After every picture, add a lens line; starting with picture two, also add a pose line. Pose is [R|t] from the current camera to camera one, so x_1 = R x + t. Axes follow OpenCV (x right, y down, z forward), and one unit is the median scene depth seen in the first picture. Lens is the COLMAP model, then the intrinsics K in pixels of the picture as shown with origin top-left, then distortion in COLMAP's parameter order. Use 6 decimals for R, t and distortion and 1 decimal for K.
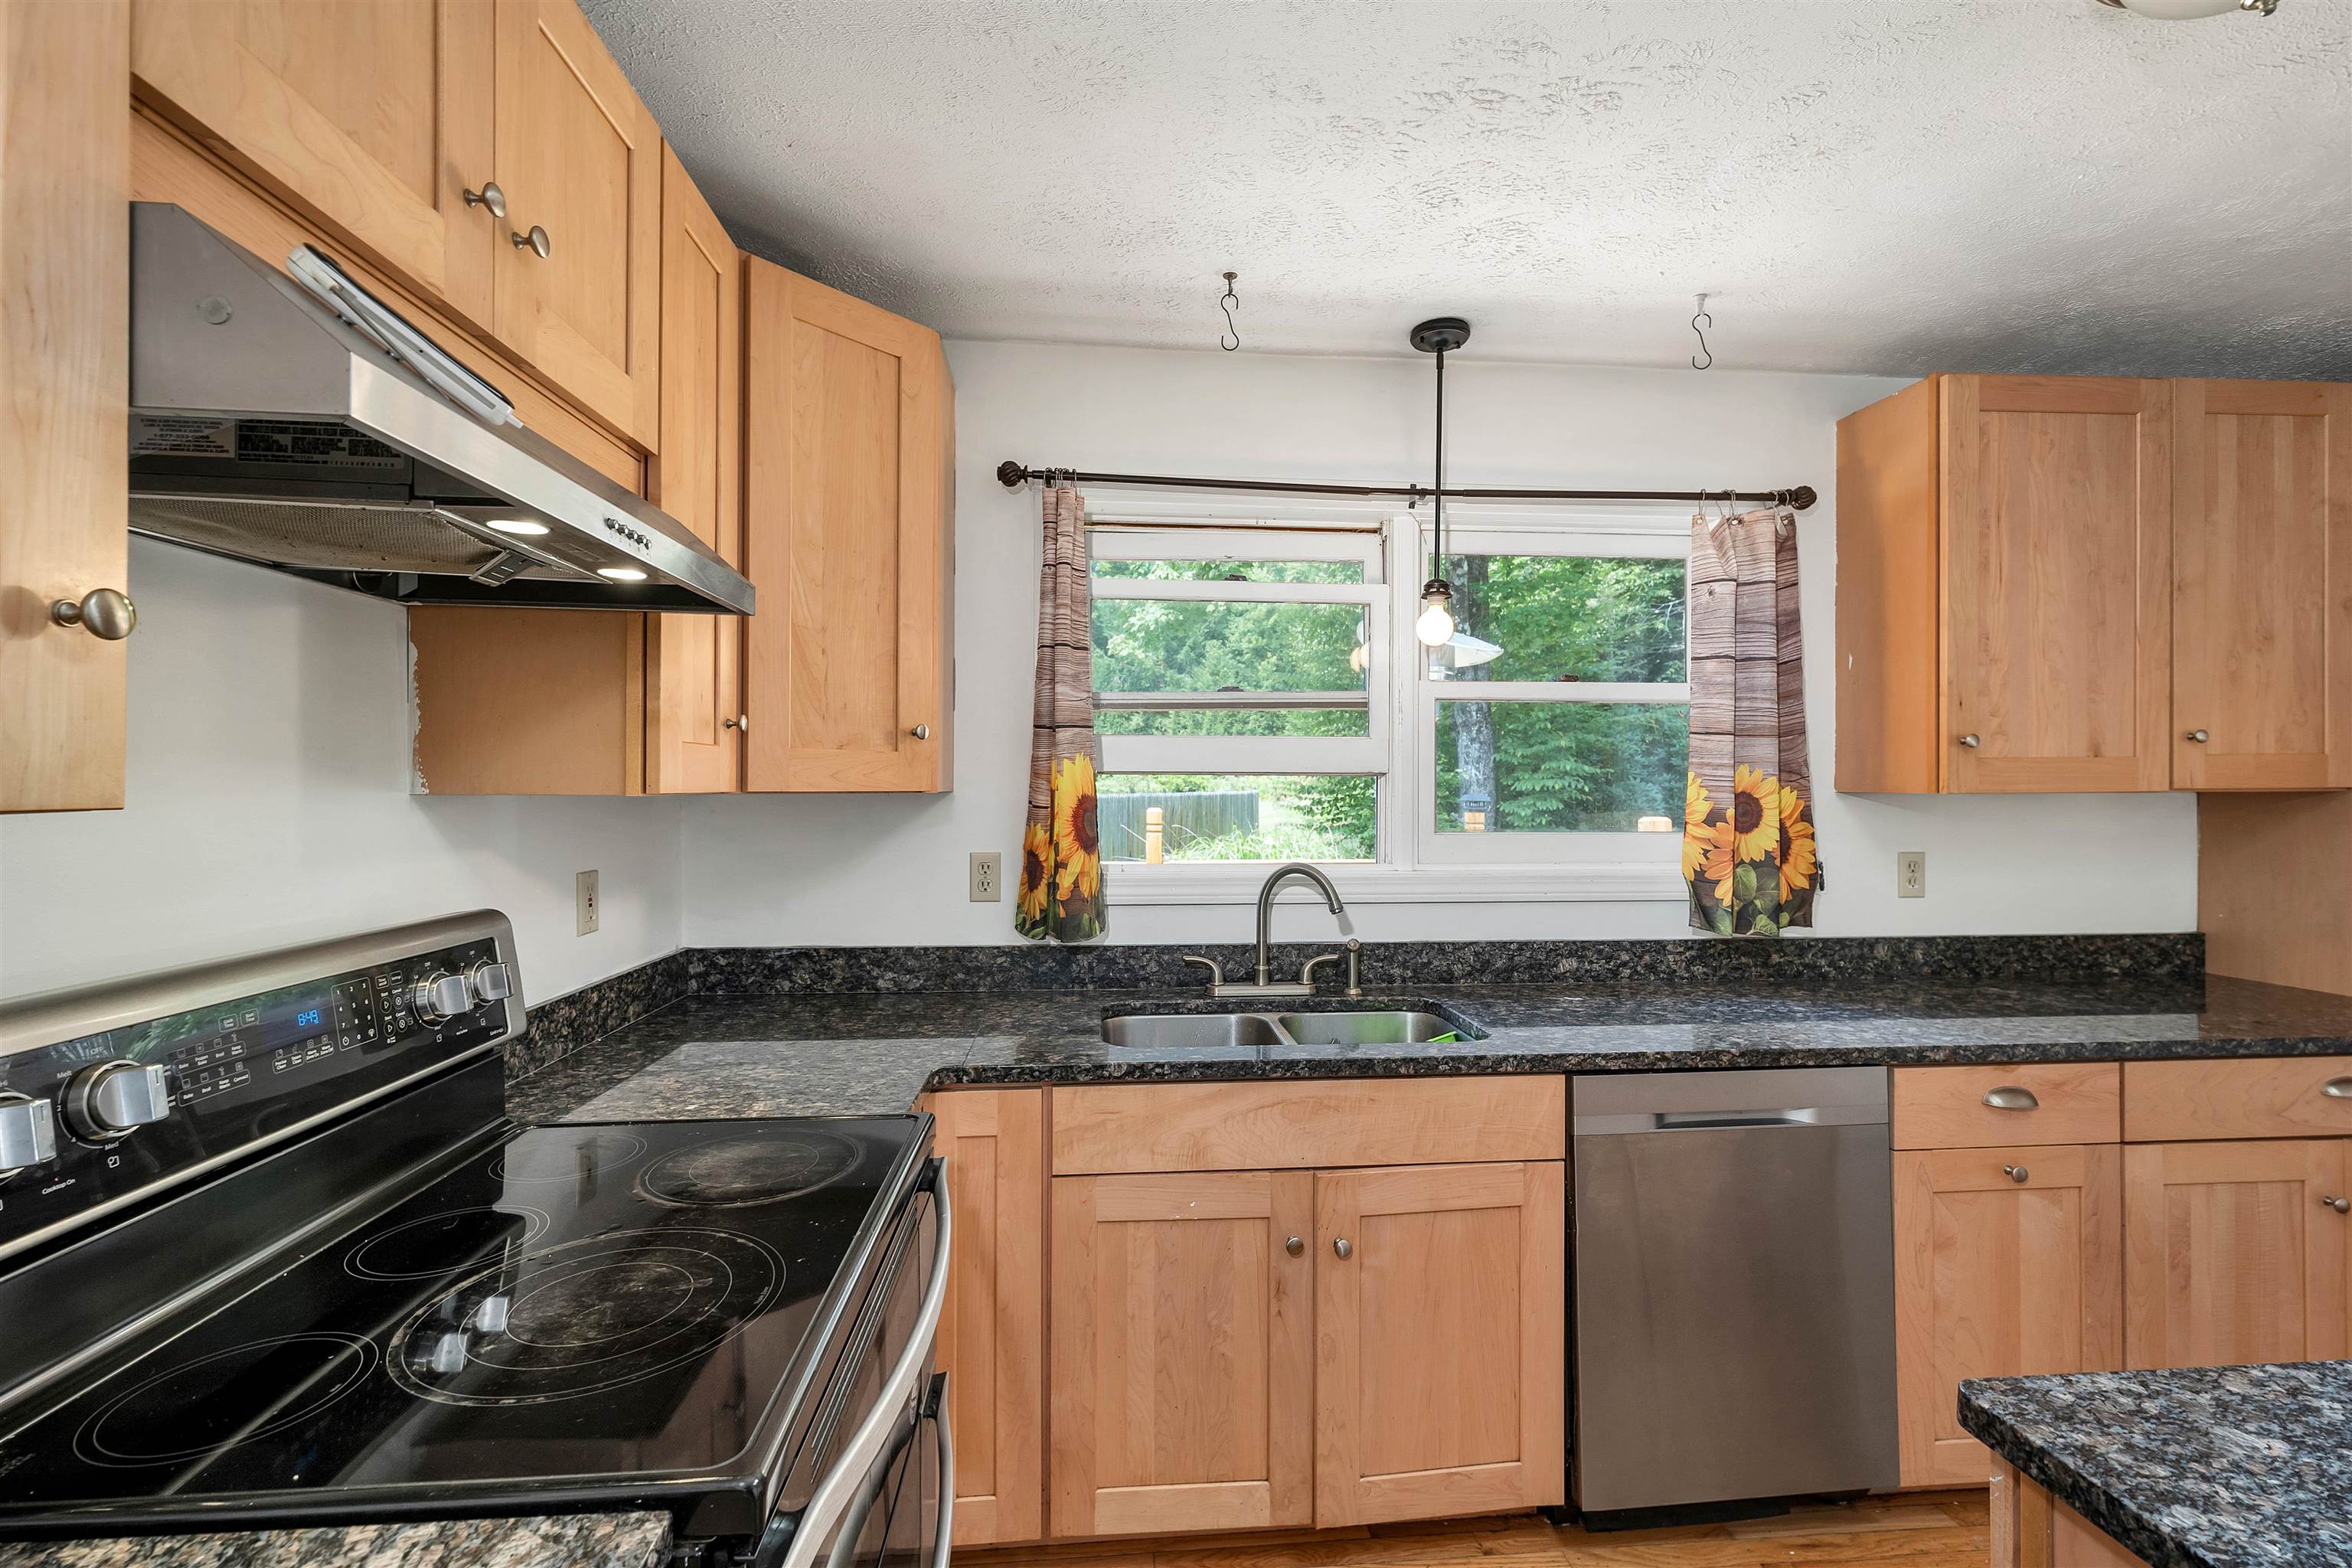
lens RADIAL K [[1003.0, 0, 1174.1], [0, 1003.0, 786.3], [0, 0, 1]] dist [0.001393, 0.000047]
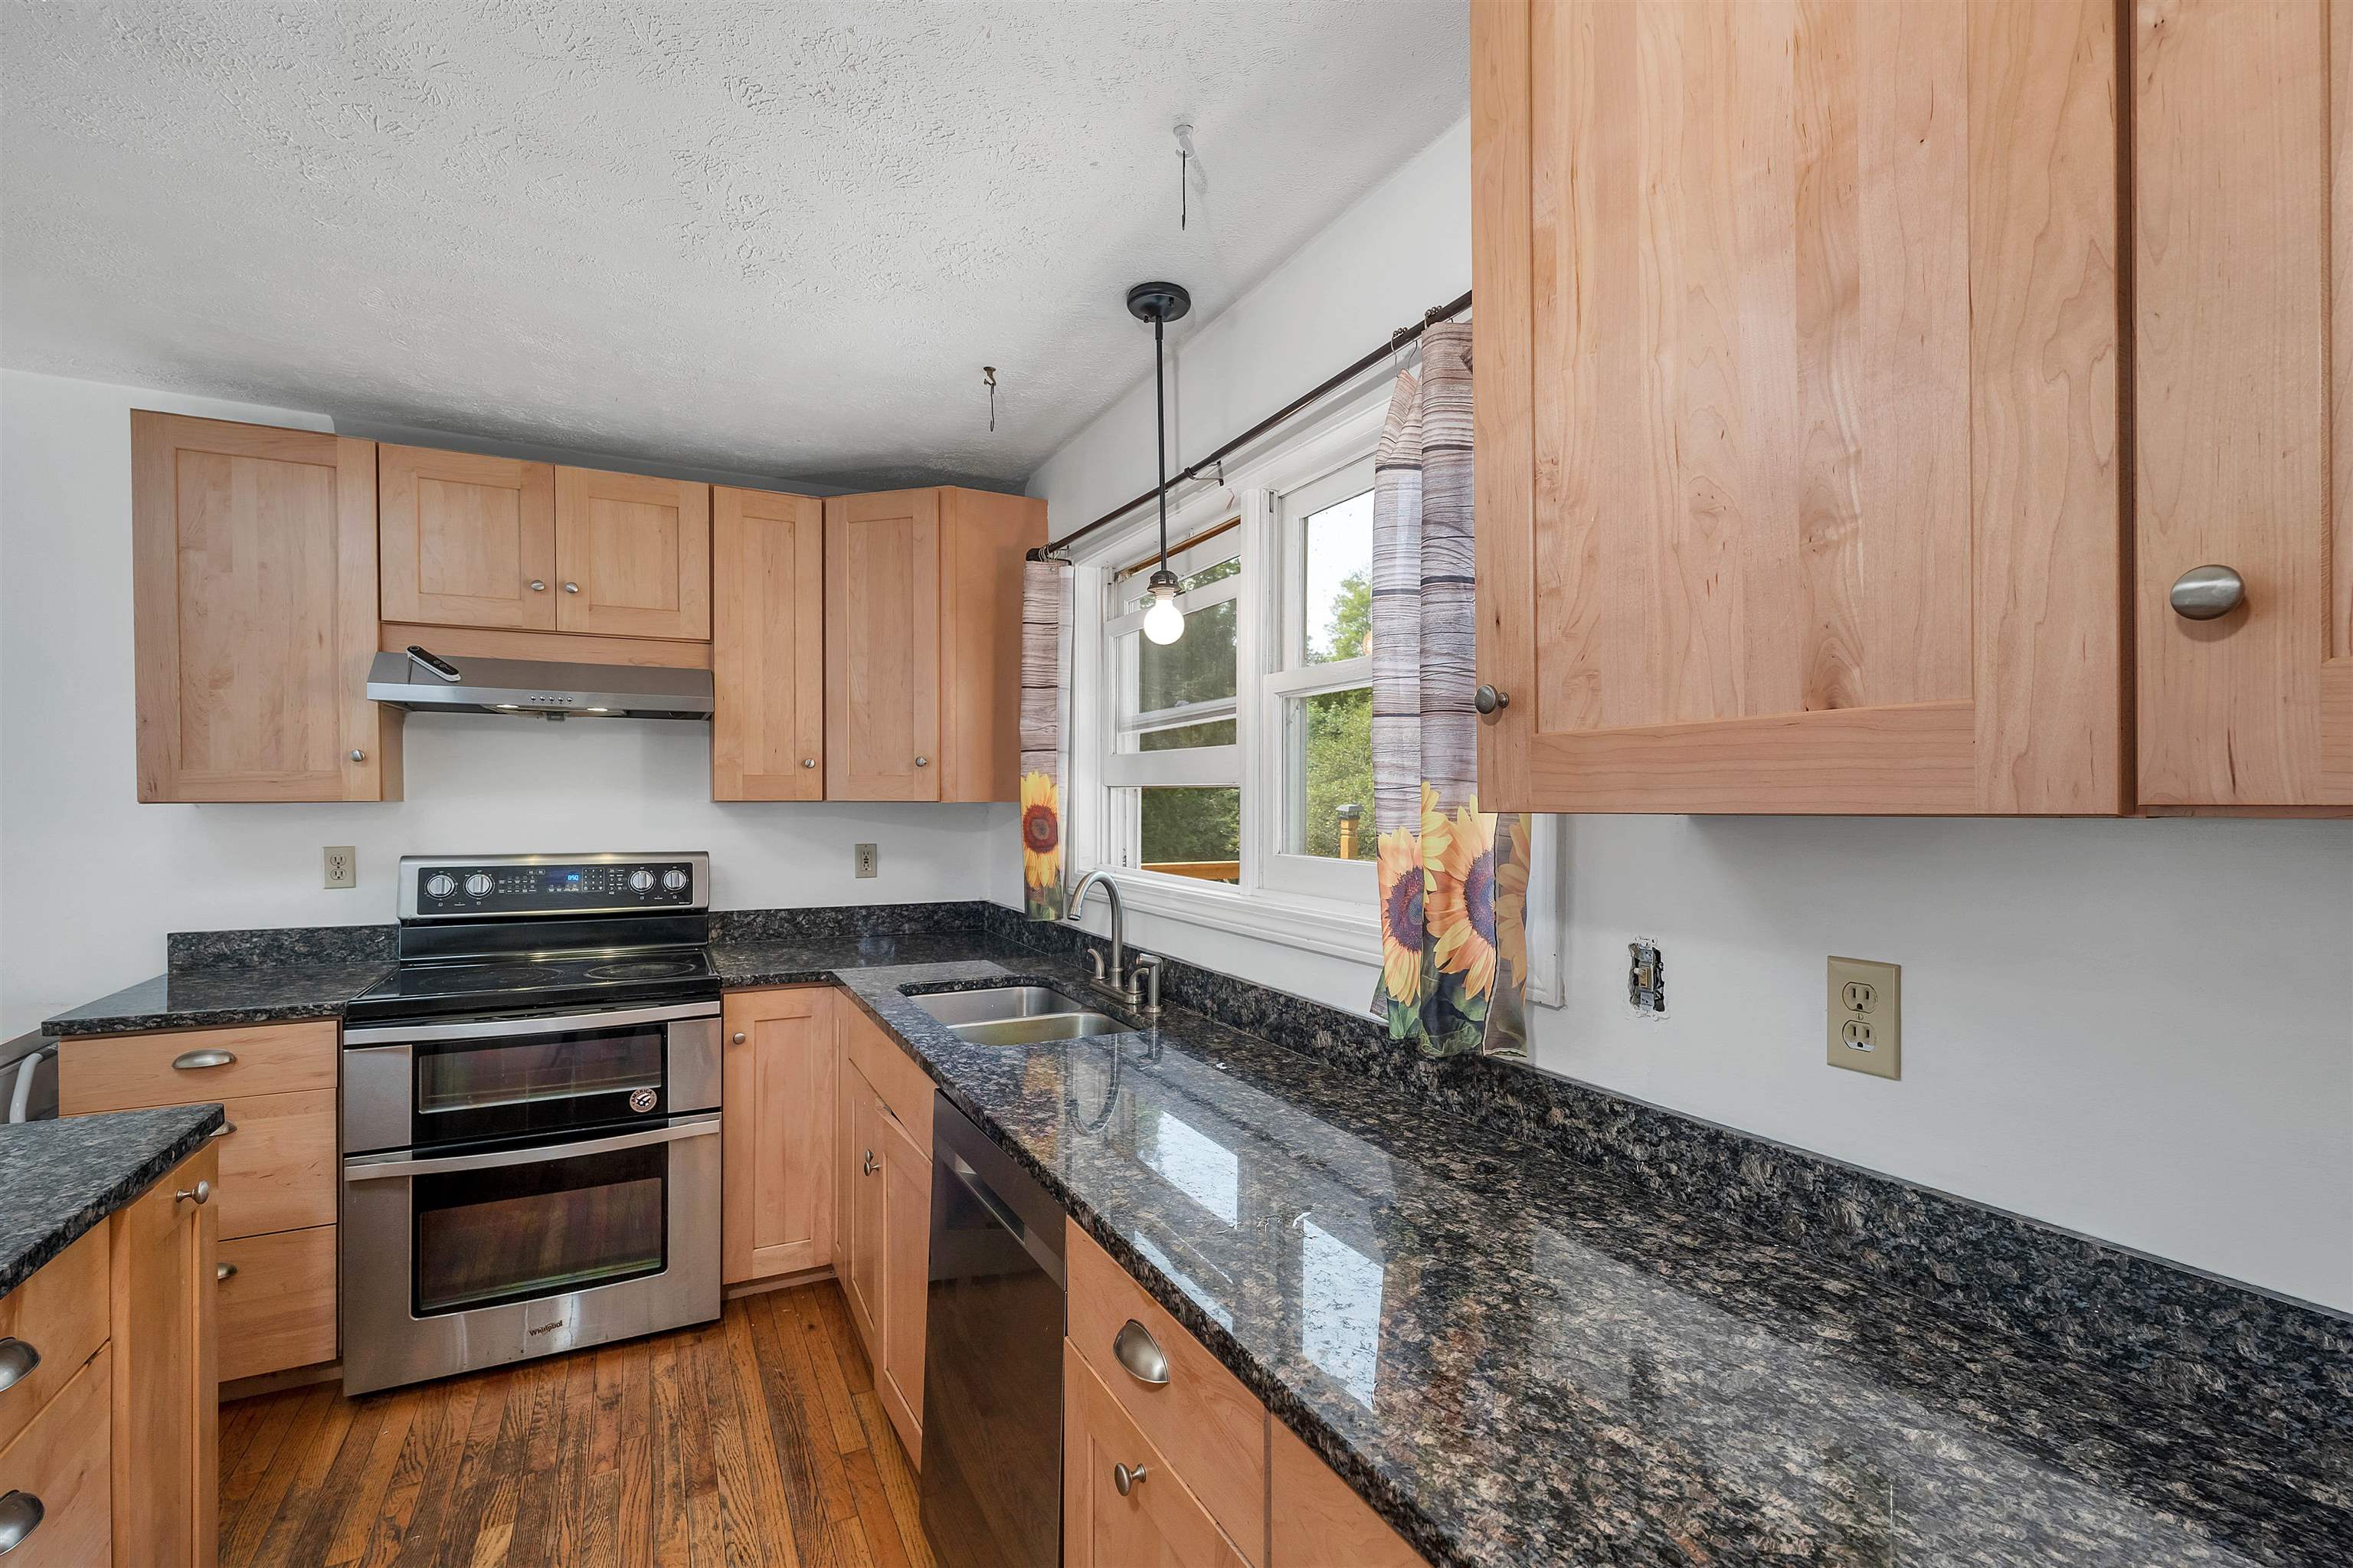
lens RADIAL K [[1003.4, 0, 1172.5], [0, 1003.4, 789.9], [0, 0, 1]] dist [0.001393, 0.000047]
pose [[0.401770, -0.007710, -0.915708, 1.025241], [-0.004308, 0.999938, -0.010309, 0.001376], [0.915731, 0.008087, 0.401712, 0.593817]]
